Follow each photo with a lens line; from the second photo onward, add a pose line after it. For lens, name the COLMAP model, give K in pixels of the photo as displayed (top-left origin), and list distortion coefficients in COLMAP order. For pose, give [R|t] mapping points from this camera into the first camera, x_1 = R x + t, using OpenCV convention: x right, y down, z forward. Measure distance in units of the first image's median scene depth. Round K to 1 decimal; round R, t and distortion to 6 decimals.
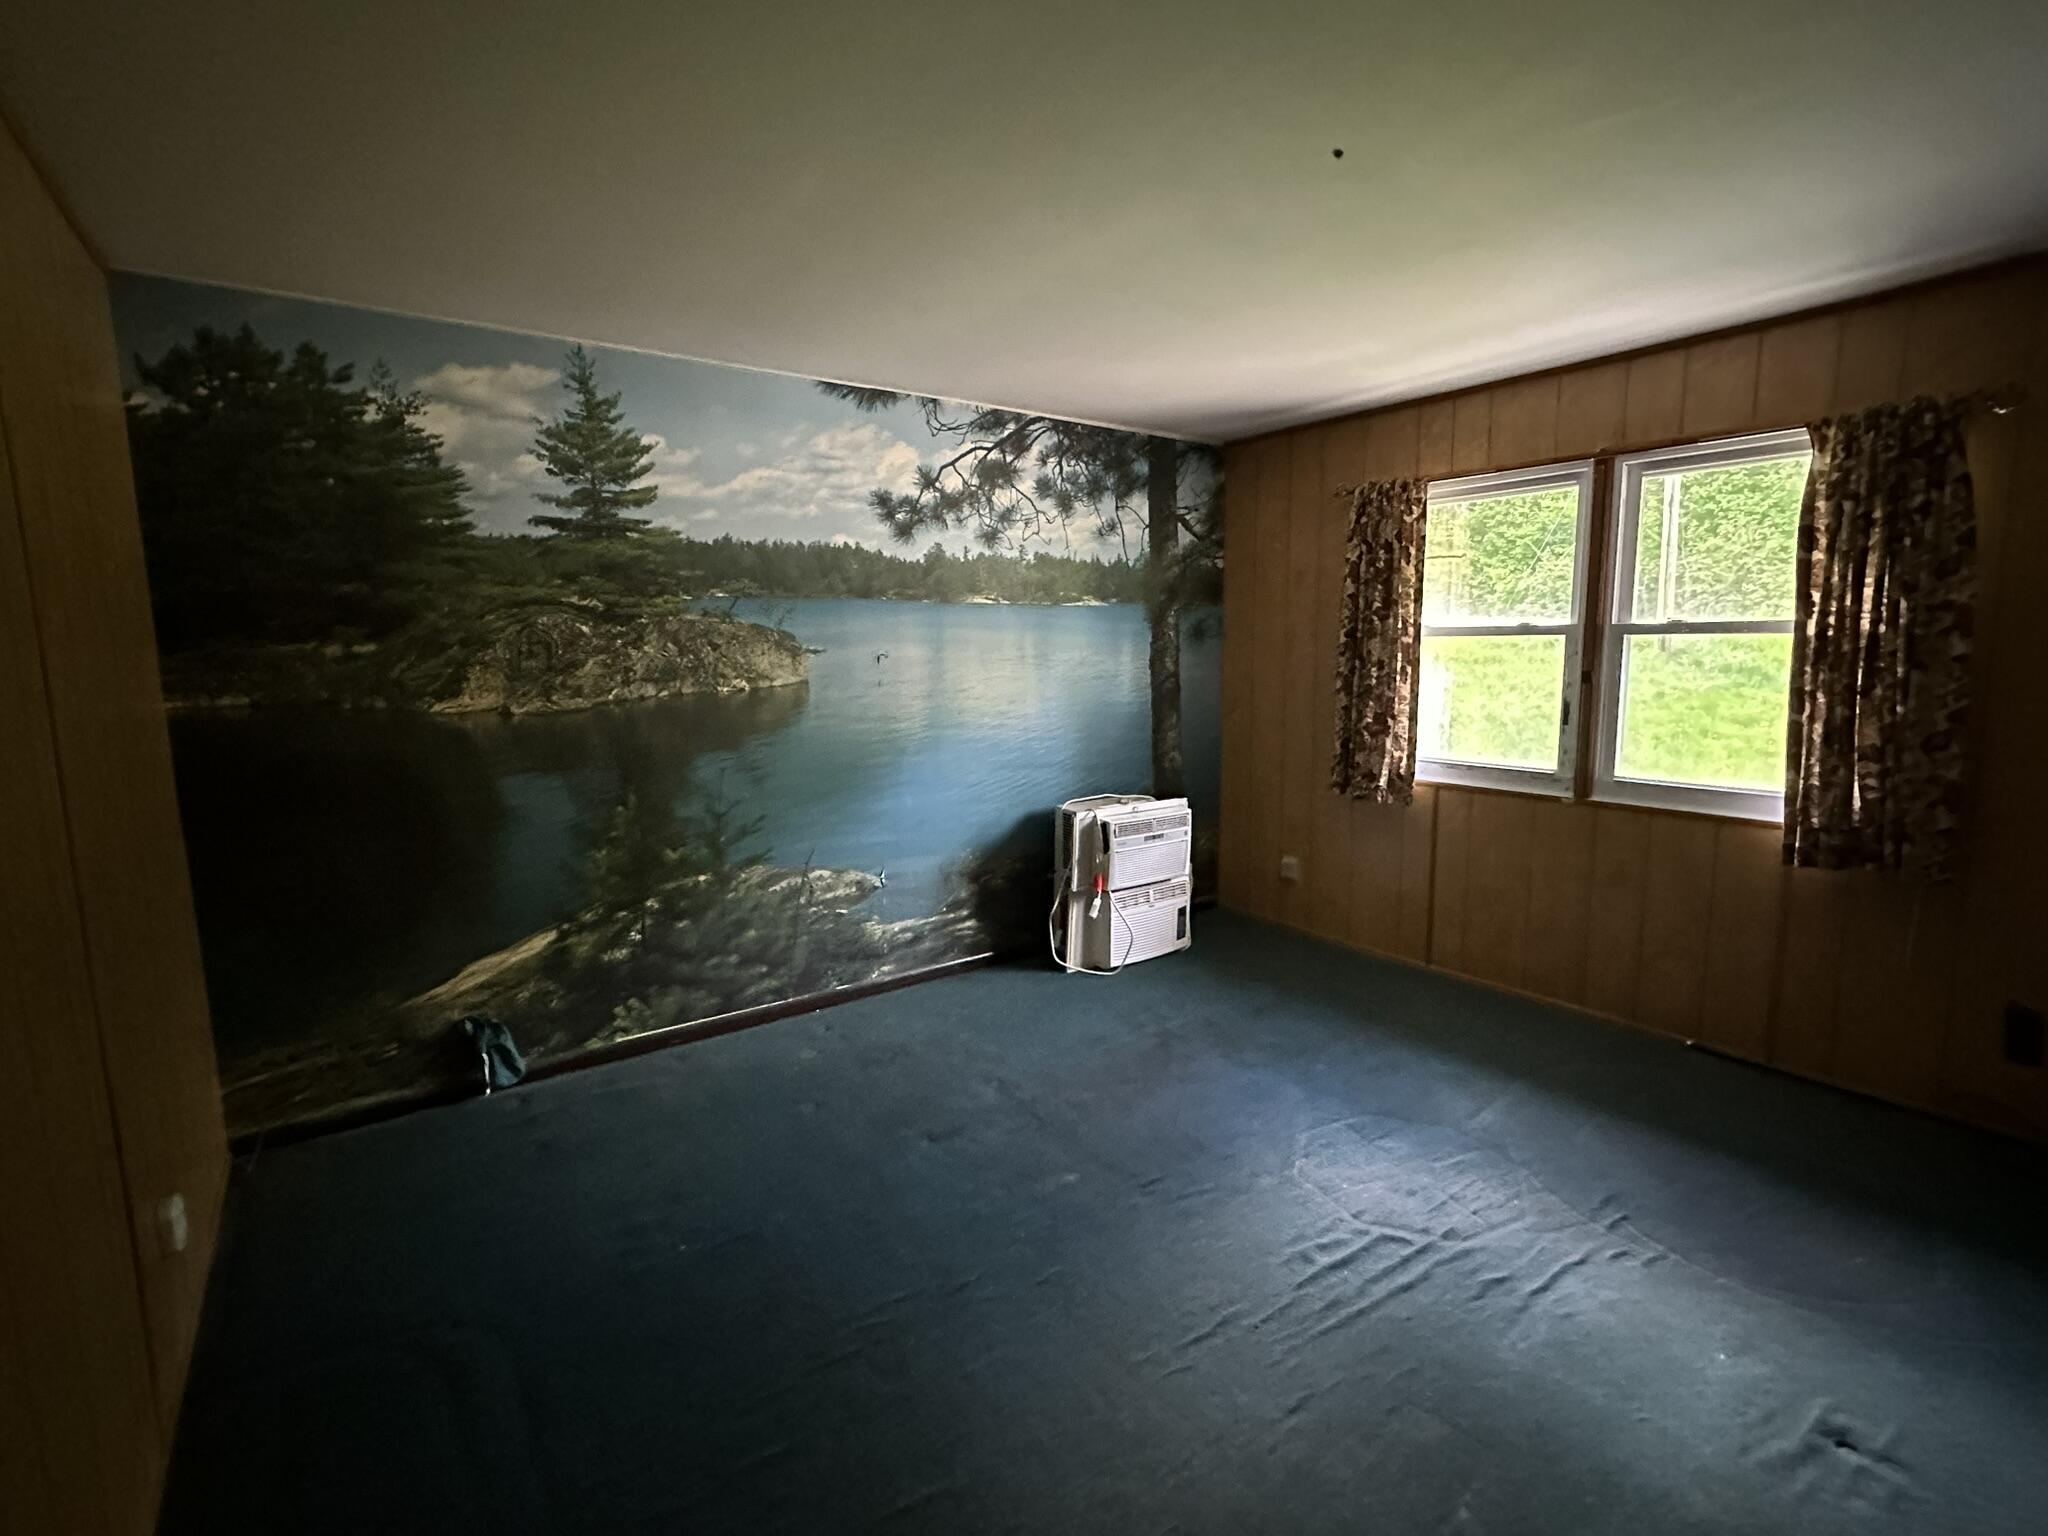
lens RADIAL K [[944.3, 0, 1024.6], [0, 944.3, 762.8], [0, 0, 1]] dist [-0.000903, -0.000195]
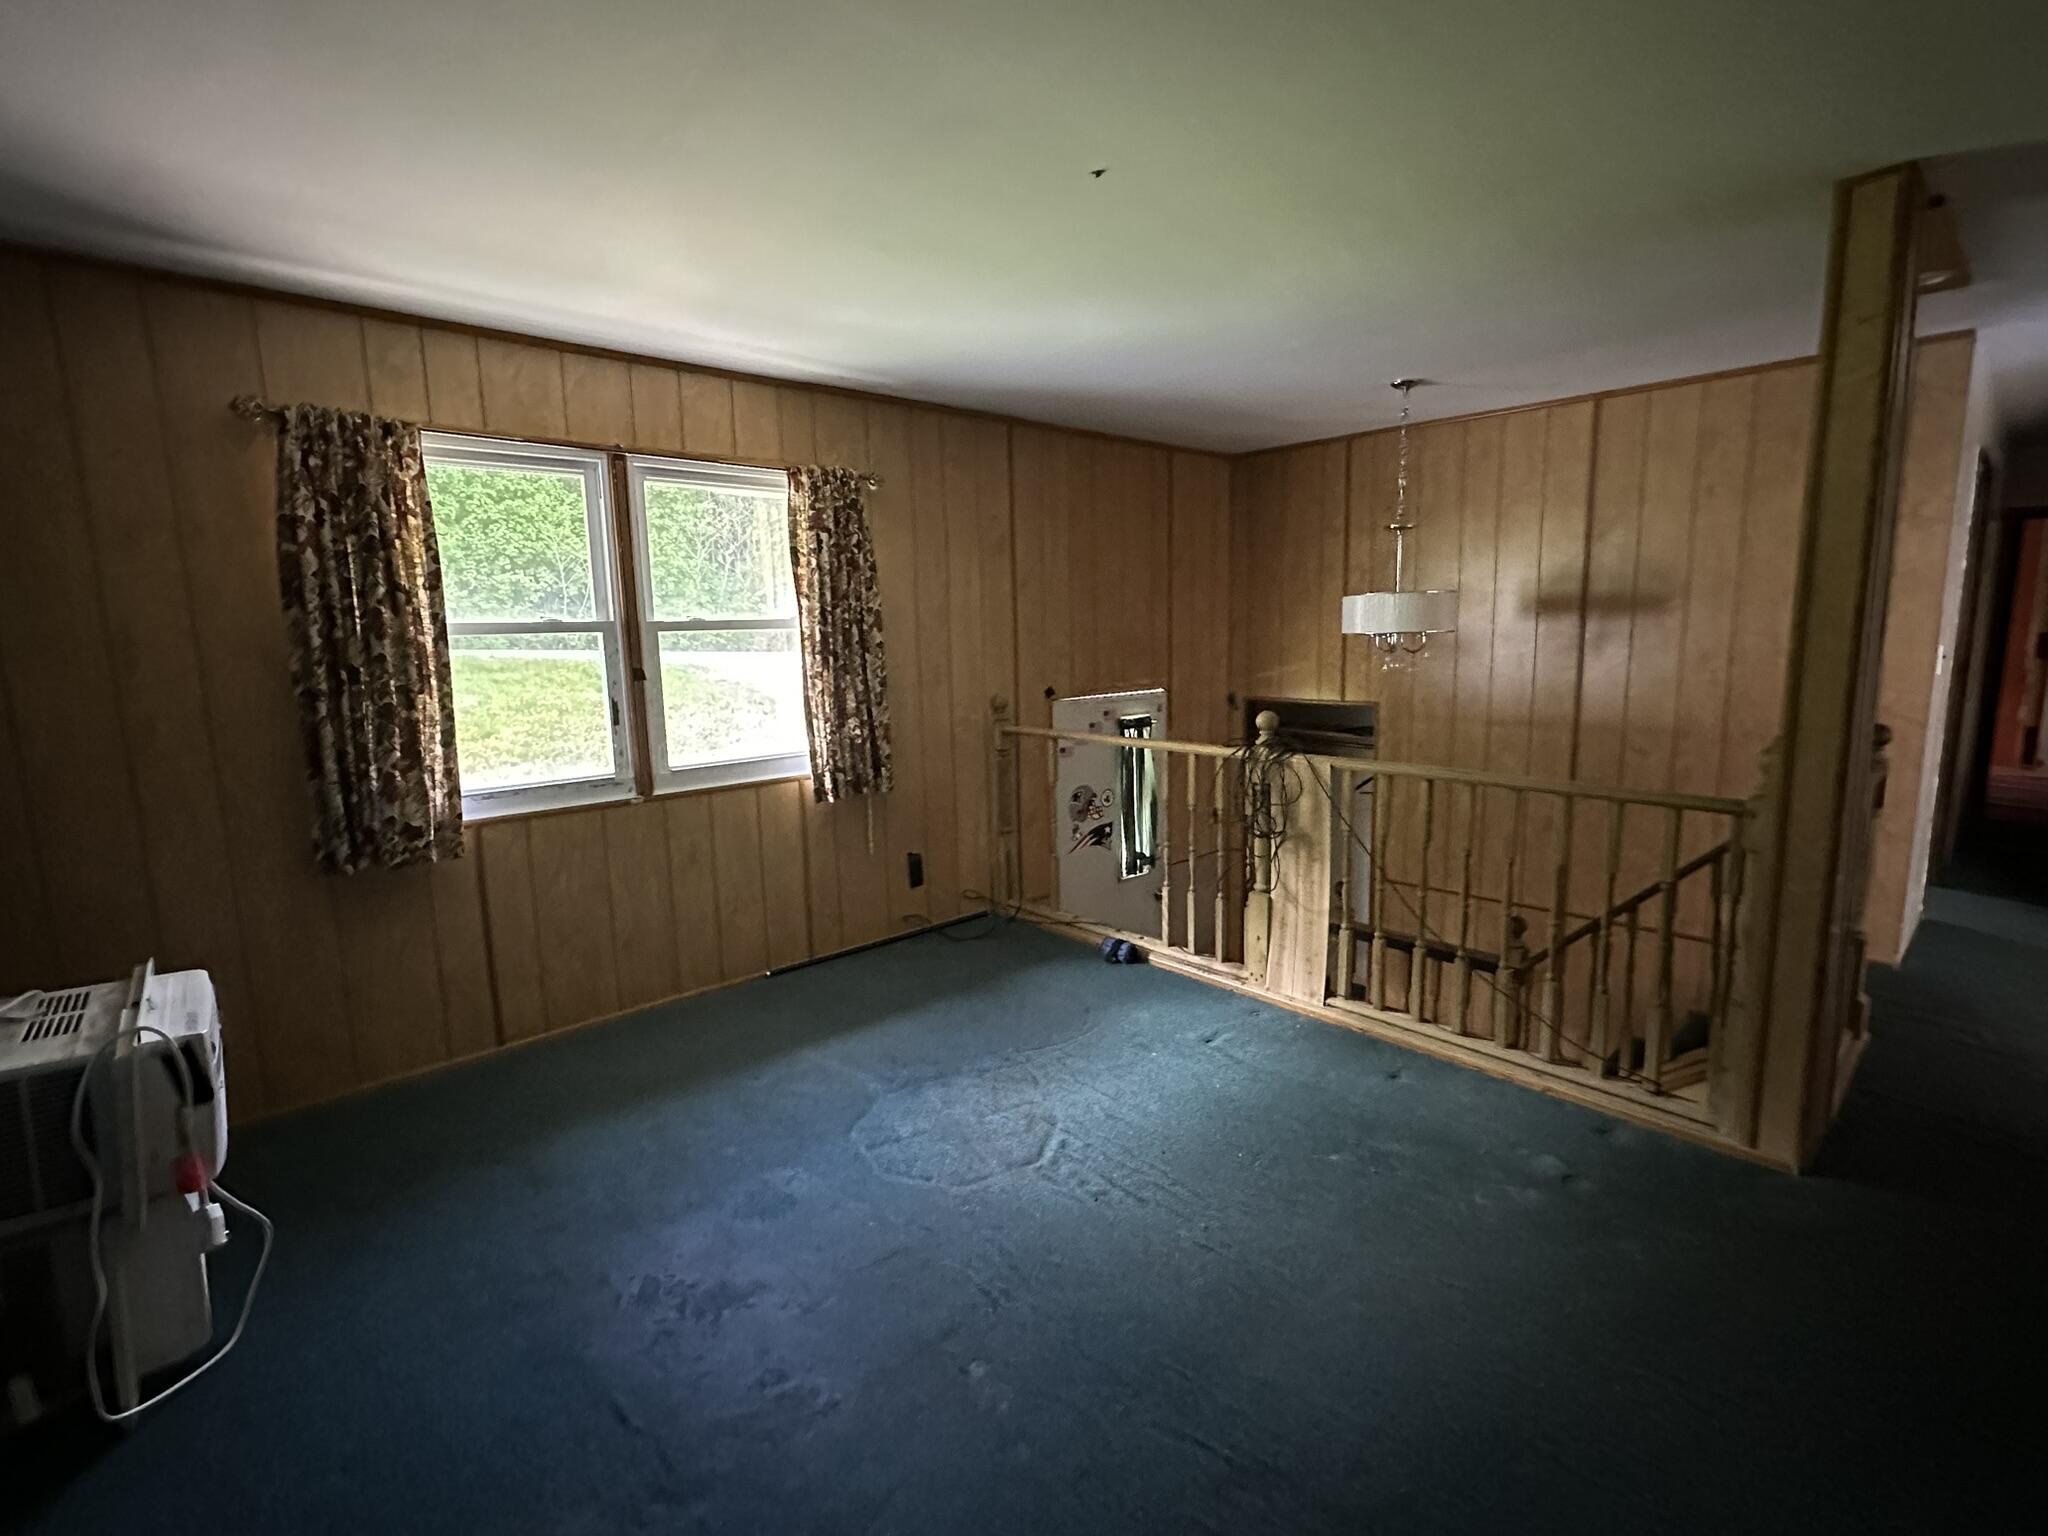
lens RADIAL K [[944.3, 0, 1027.6], [0, 944.3, 766.2], [0, 0, 1]] dist [-0.000903, -0.000195]
pose [[-0.115391, -0.131158, 0.984623, -0.445087], [0.150582, 0.977479, 0.147853, -0.080979], [-0.981840, 0.165328, -0.093042, 0.701272]]
